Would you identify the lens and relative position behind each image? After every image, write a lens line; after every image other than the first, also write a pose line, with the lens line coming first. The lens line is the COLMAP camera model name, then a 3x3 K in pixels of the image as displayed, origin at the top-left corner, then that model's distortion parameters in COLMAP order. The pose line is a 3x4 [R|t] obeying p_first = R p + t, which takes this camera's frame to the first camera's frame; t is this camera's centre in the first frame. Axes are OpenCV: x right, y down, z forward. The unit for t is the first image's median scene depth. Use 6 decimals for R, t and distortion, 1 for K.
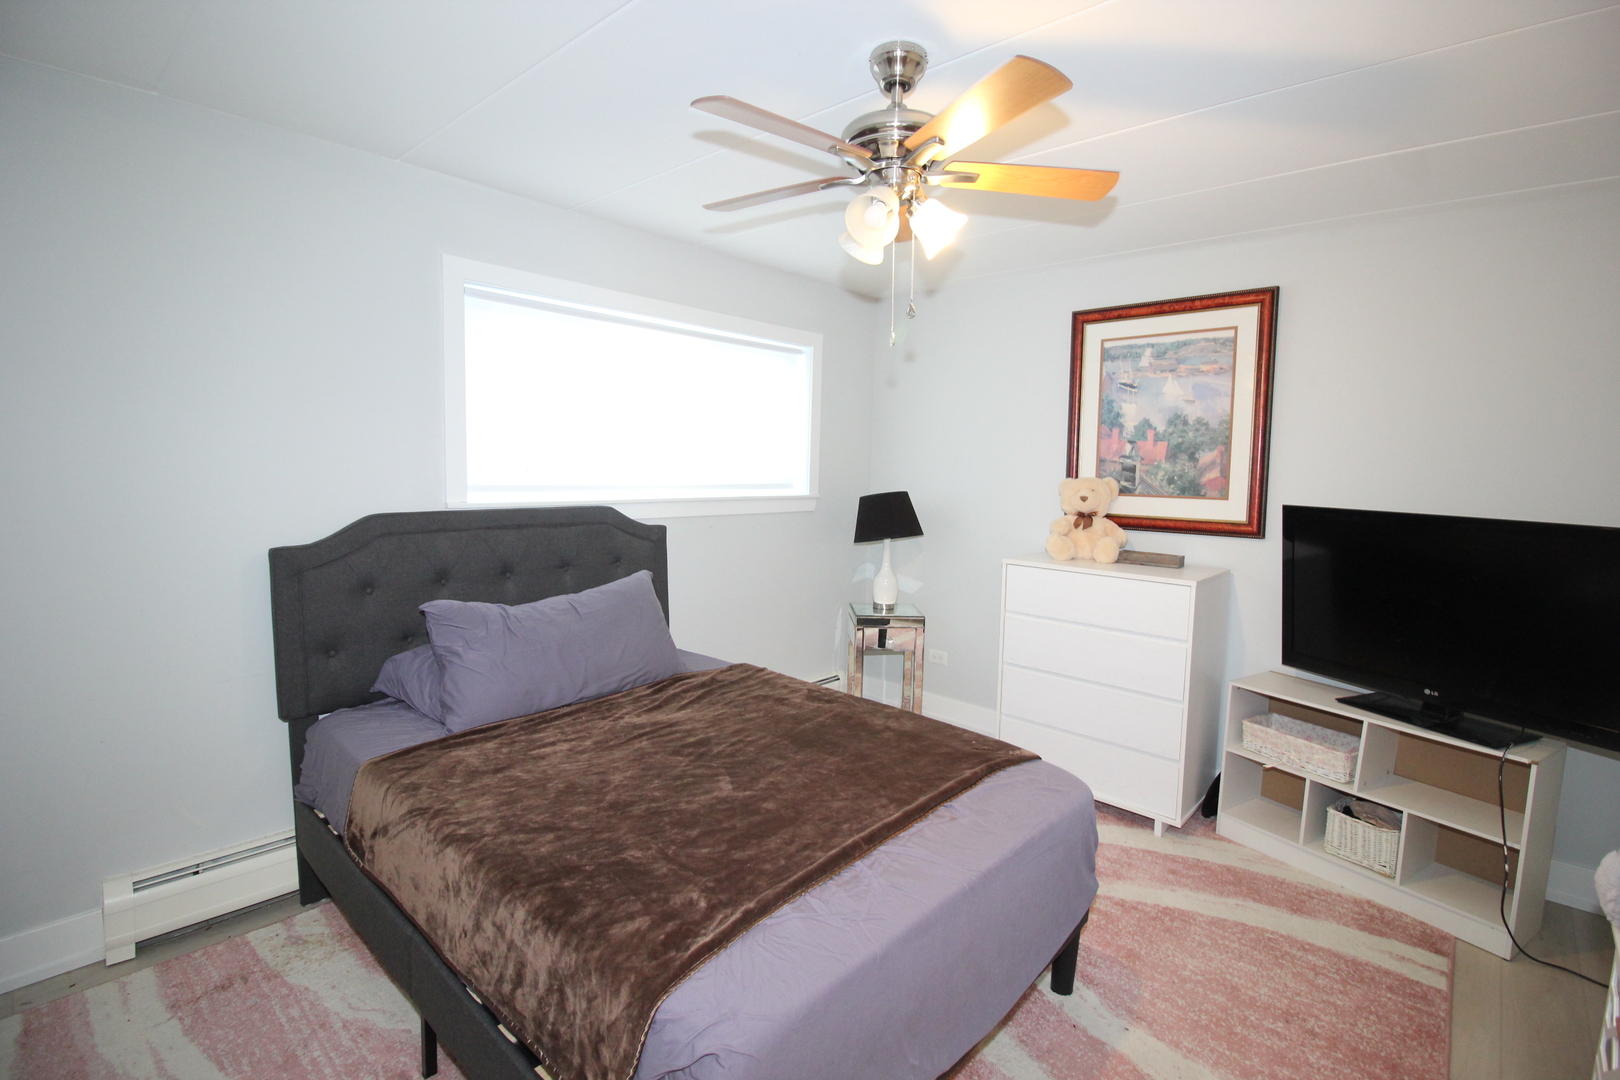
lens RADIAL K [[754.6, 0, 813.8], [0, 754.6, 533.7], [0, 0, 1]] dist [-0.000096, -0.000336]
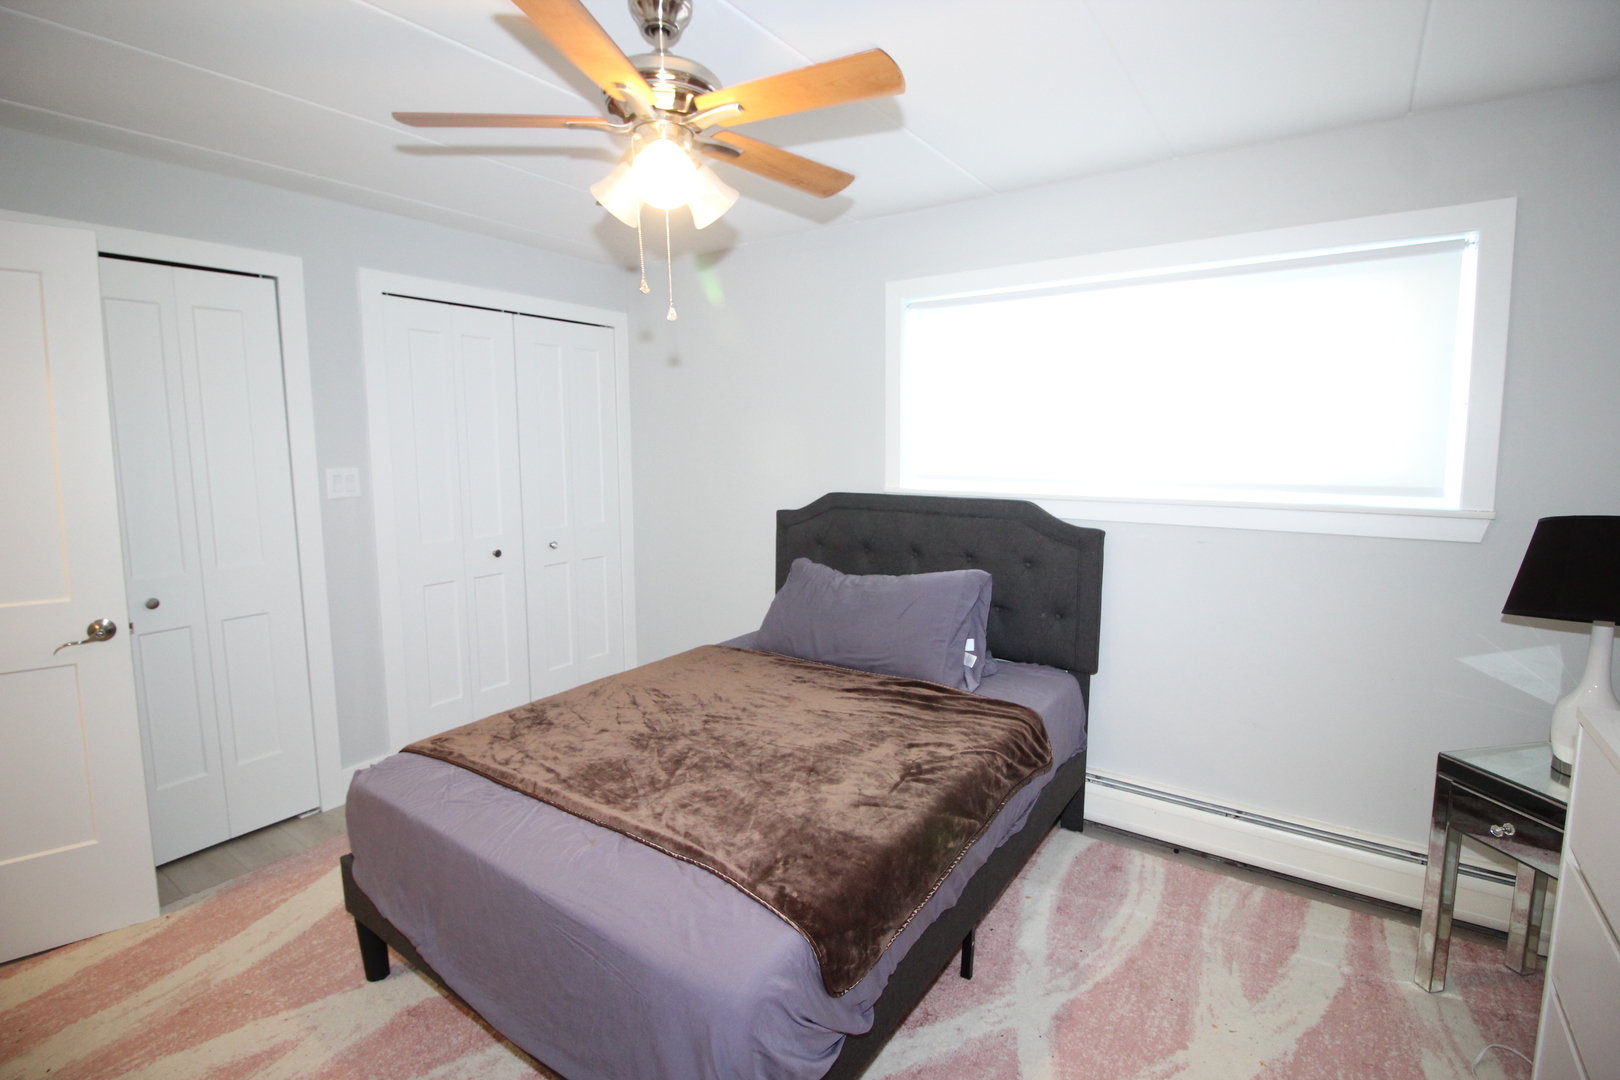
lens RADIAL K [[754.6, 0, 813.8], [0, 754.6, 533.7], [0, 0, 1]] dist [-0.000096, -0.000336]
pose [[0.134823, 0.100331, -0.985777, 0.699979], [-0.086166, 0.992279, 0.089208, -0.065605], [0.987116, 0.072913, 0.142427, 0.713273]]
